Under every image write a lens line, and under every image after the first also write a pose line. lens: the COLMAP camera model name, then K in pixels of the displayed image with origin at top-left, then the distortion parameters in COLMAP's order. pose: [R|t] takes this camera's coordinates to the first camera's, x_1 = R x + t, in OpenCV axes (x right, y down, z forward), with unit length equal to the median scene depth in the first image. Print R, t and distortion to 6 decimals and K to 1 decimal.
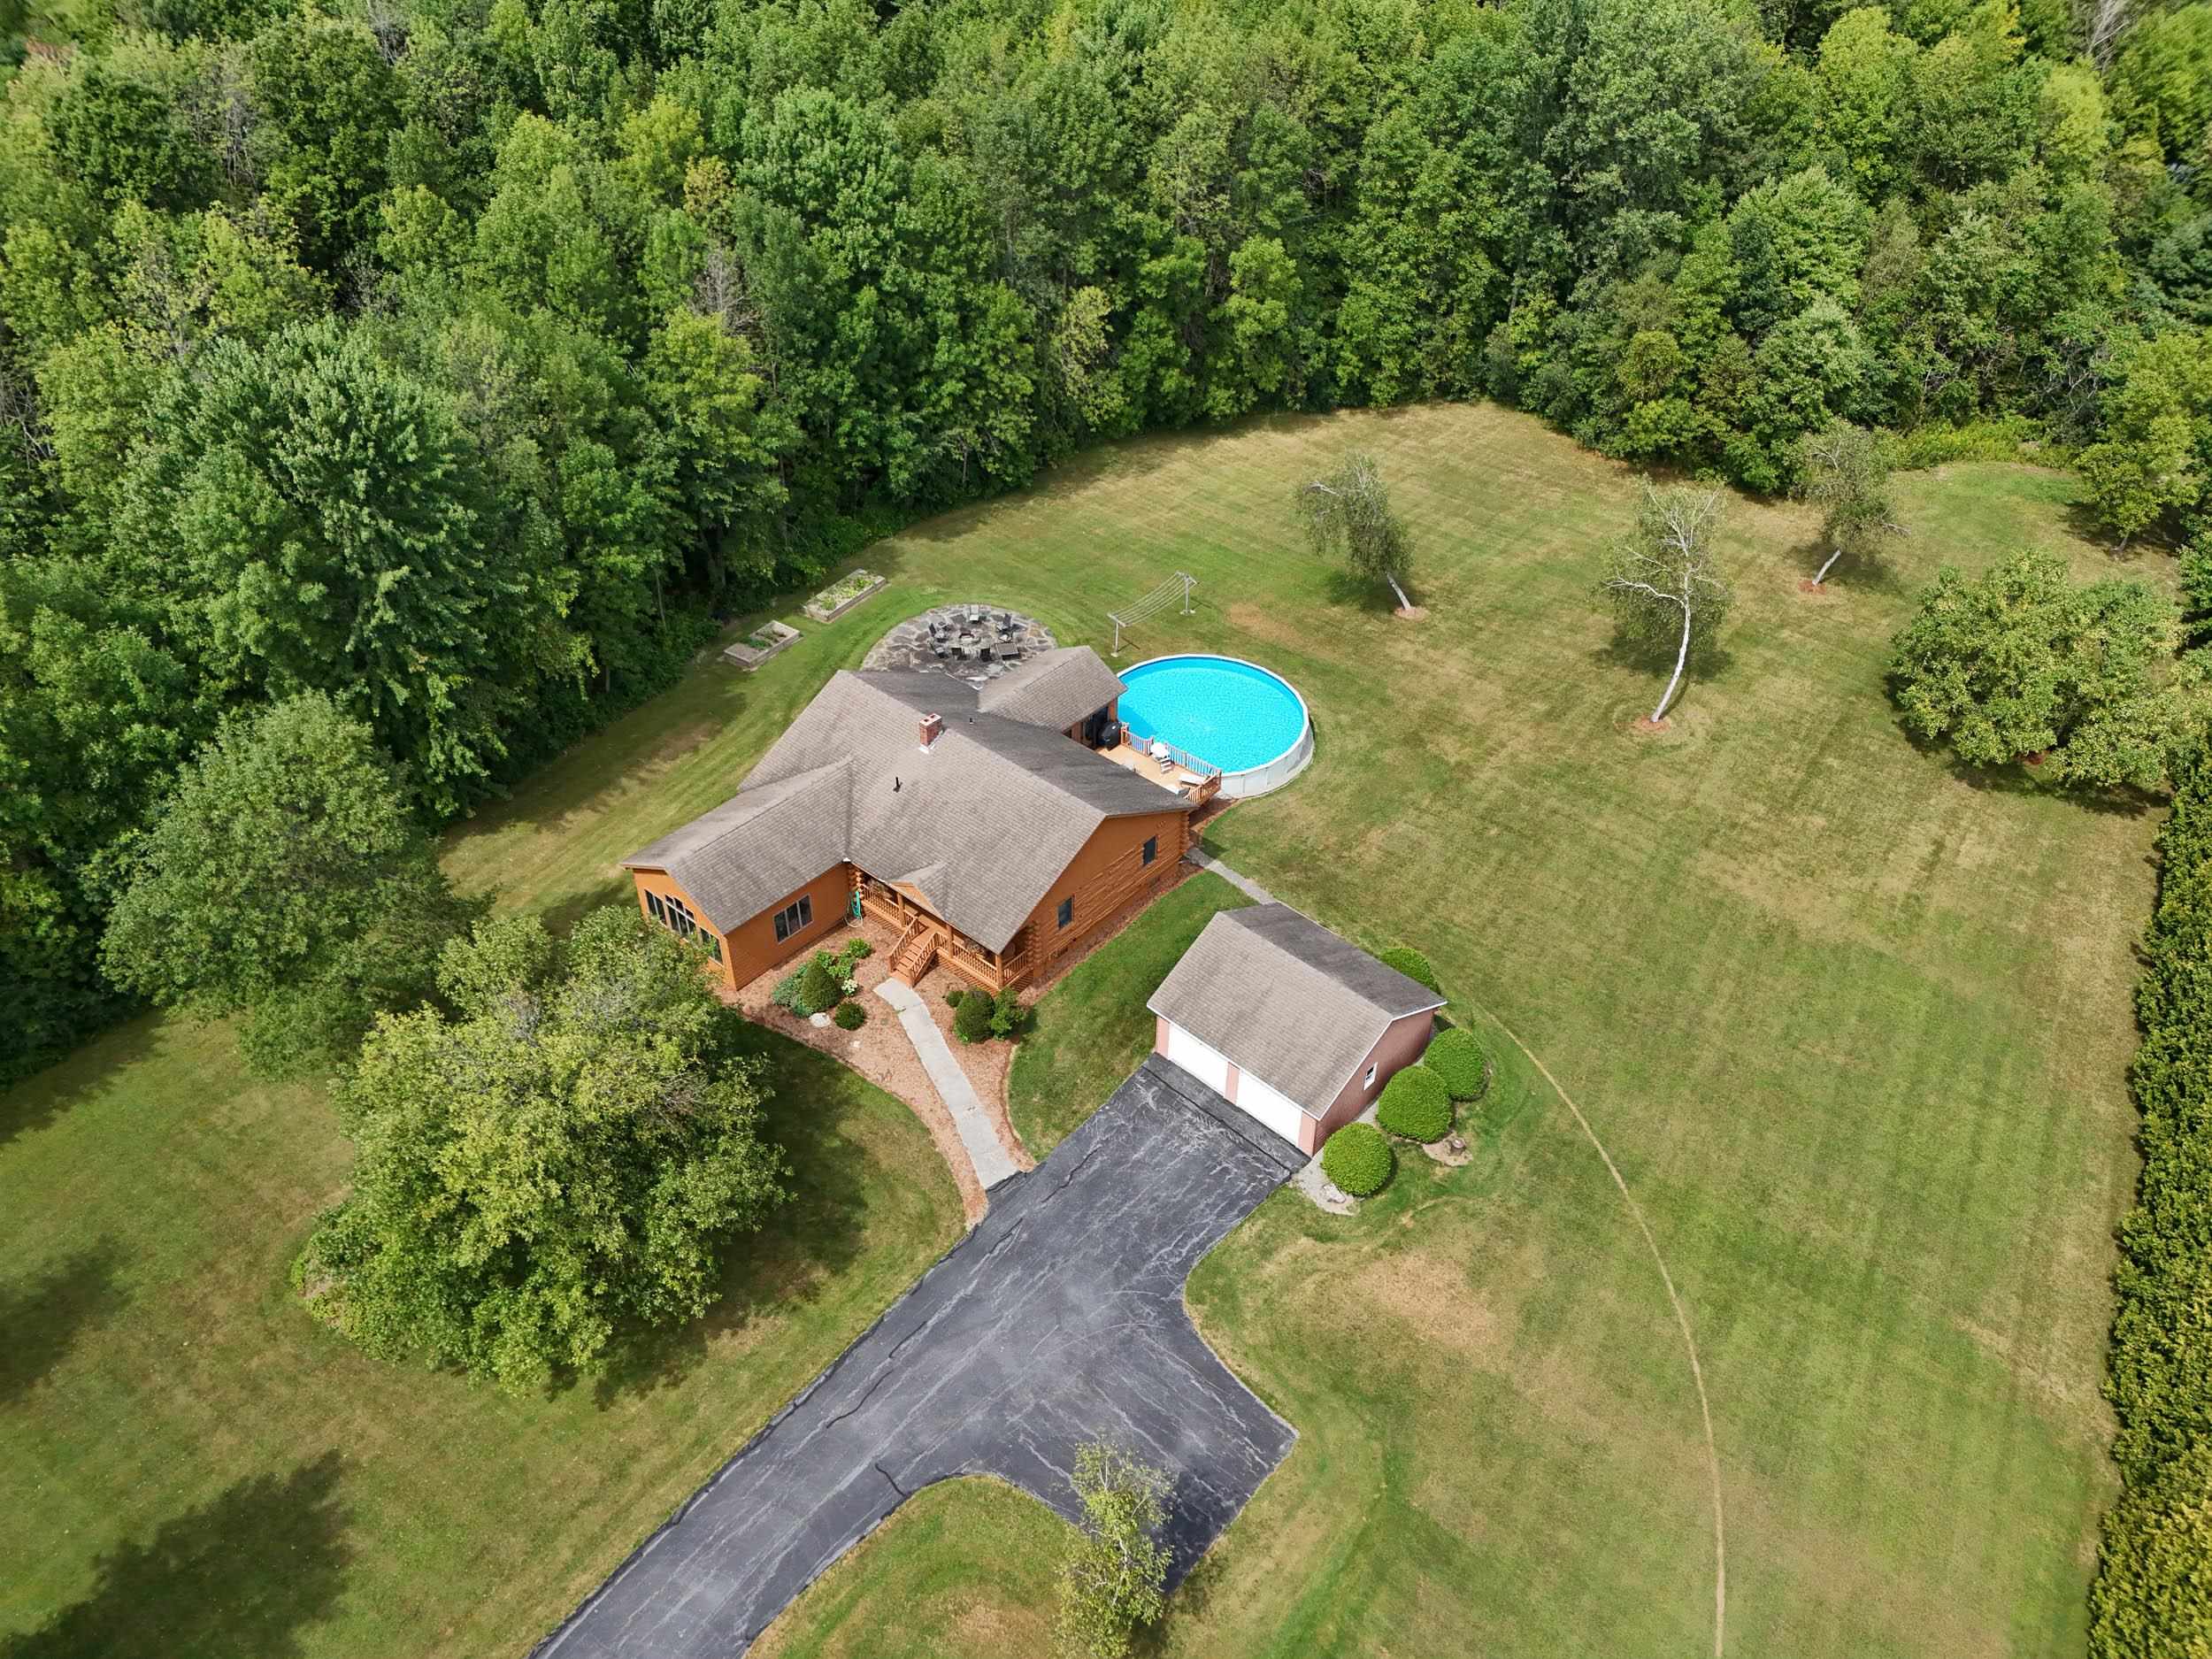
lens RADIAL K [[1593.8, 0, 1106.0], [0, 1593.8, 829.5], [0, 0, 1]] dist [0.050257, -0.052883]
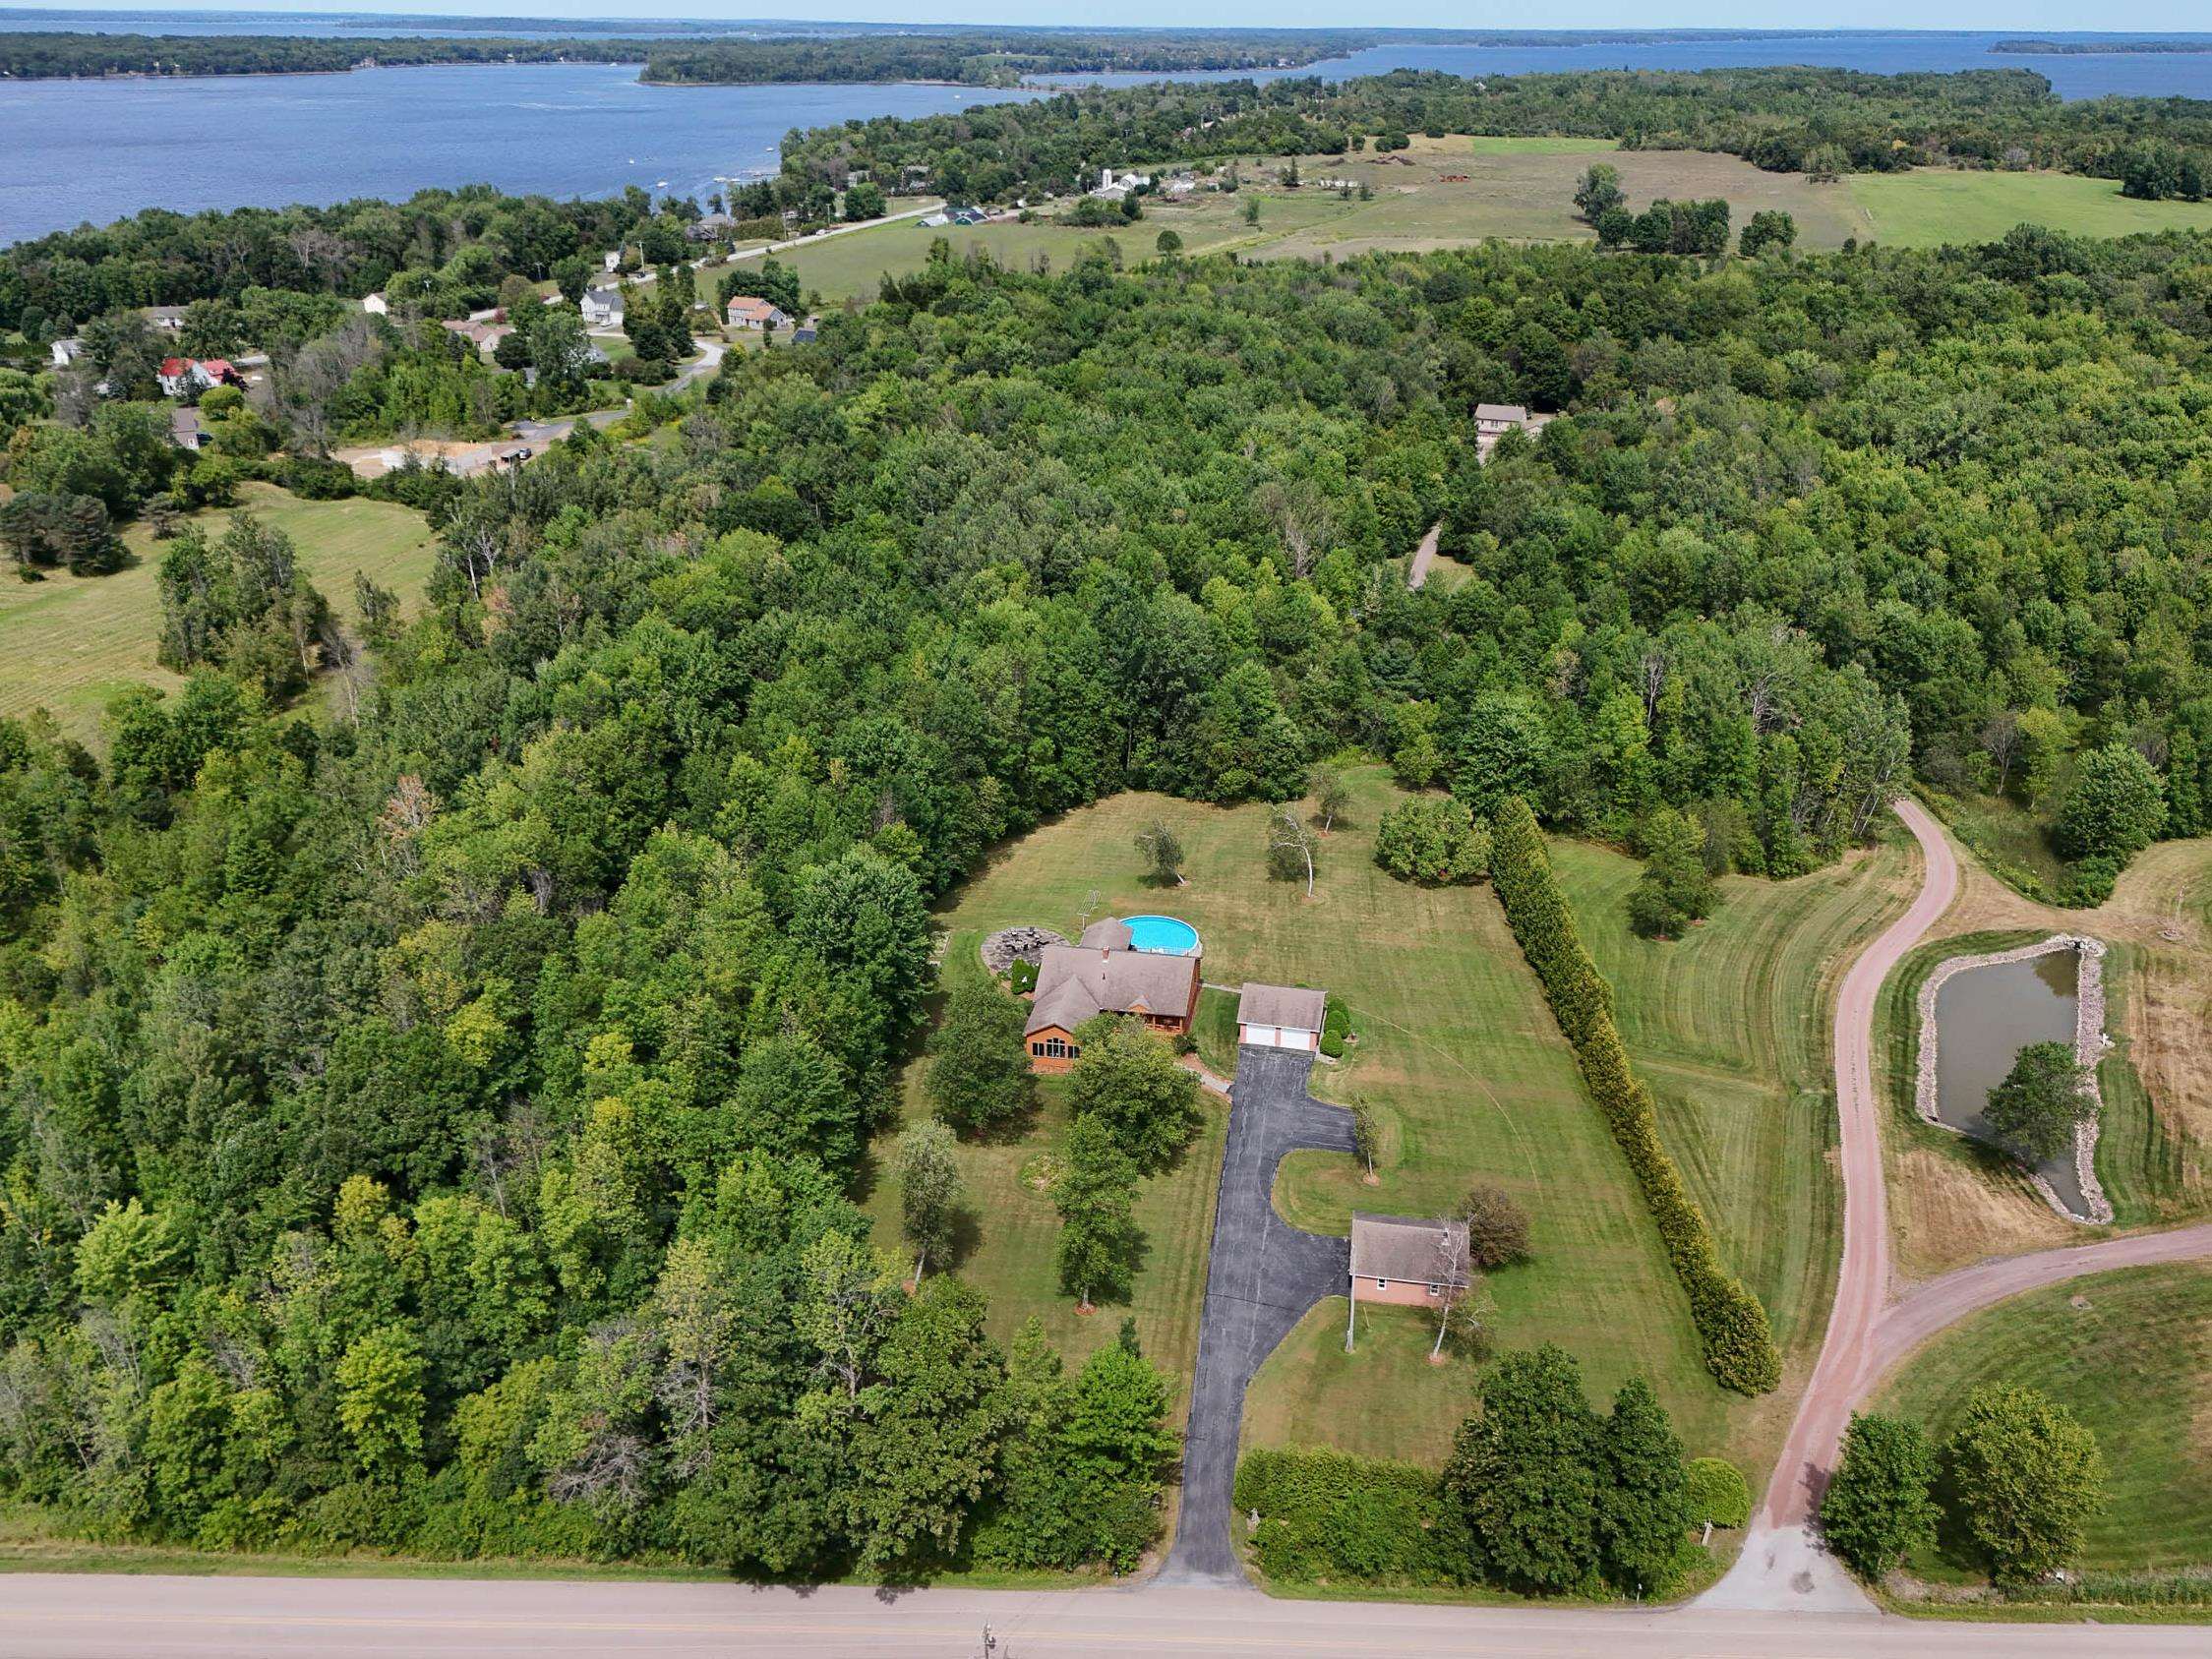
lens RADIAL K [[1593.7, 0, 1106.0], [0, 1593.7, 829.5], [0, 0, 1]] dist [0.050257, -0.052883]
pose [[0.869618, -0.220328, 0.441838, -0.806555], [0.323653, 0.930197, -0.173153, 0.129878], [-0.372846, 0.293579, 0.880226, -0.846269]]
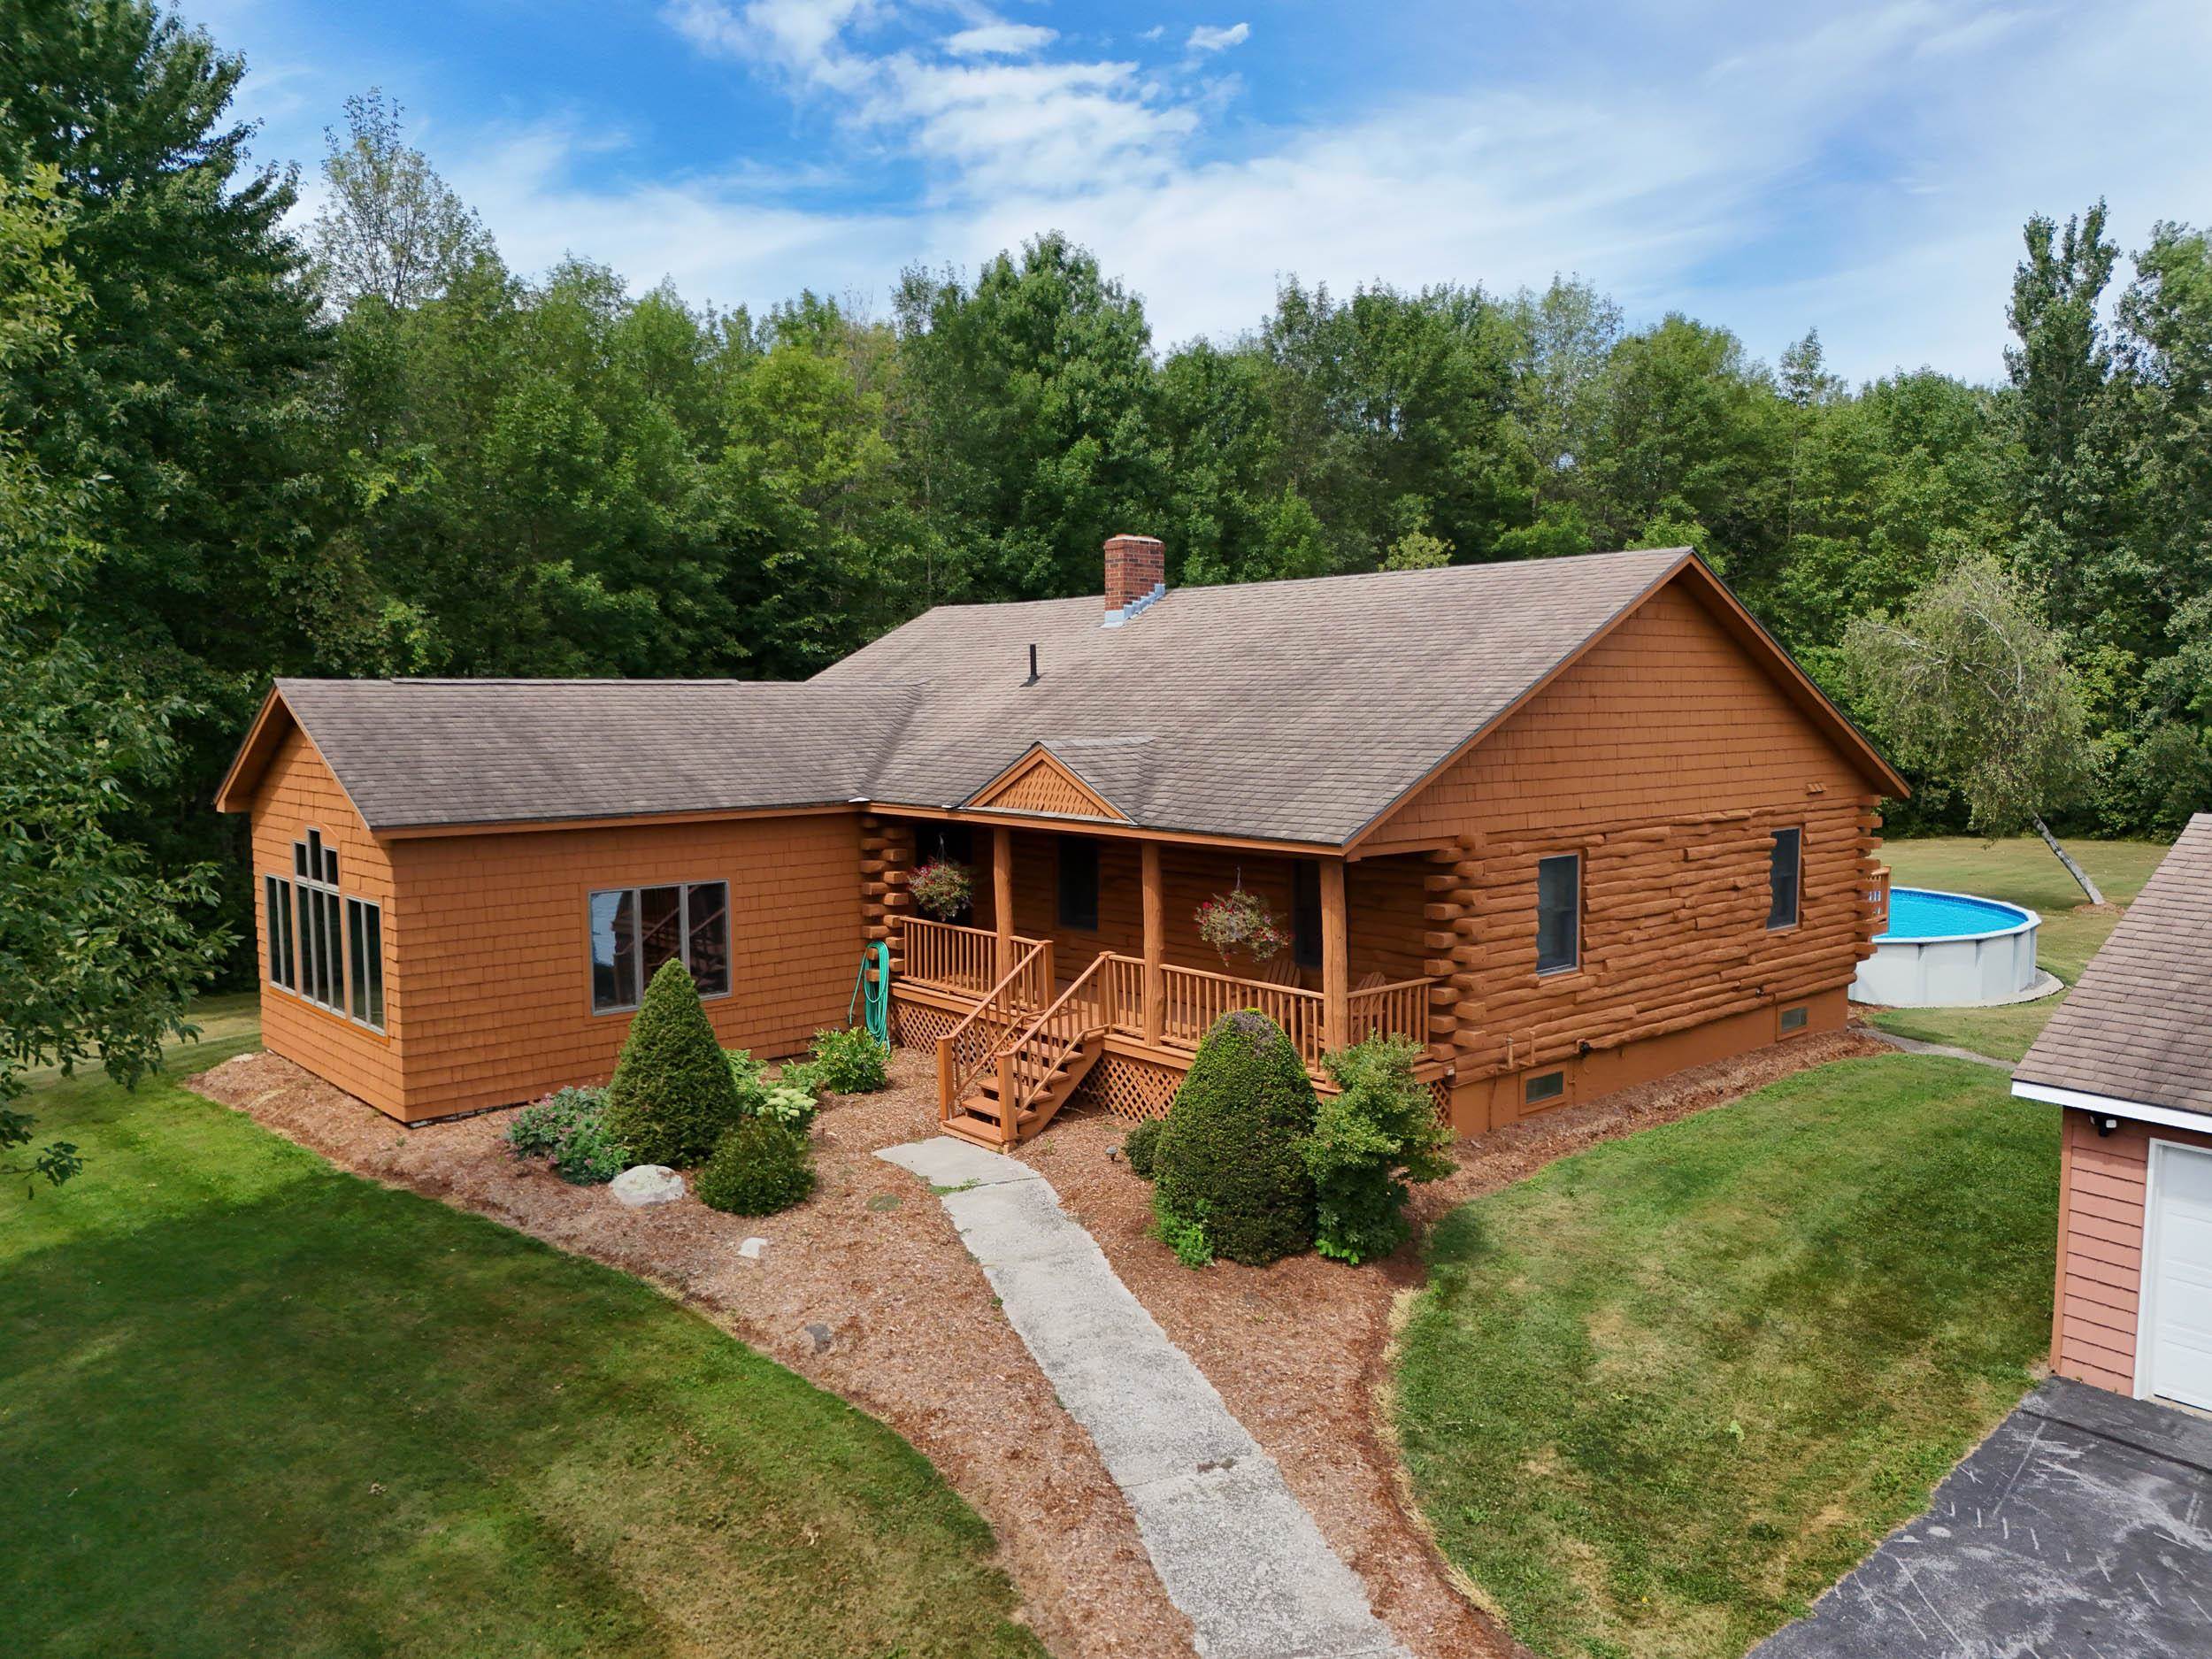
lens RADIAL K [[1593.8, 0, 1106.0], [0, 1593.8, 829.5], [0, 0, 1]] dist [0.050257, -0.052883]
pose [[0.989883, -0.003137, -0.141850, -0.045289], [-0.077895, 0.823603, -0.561792, 0.144272], [0.118591, 0.567158, 0.815026, 0.517260]]
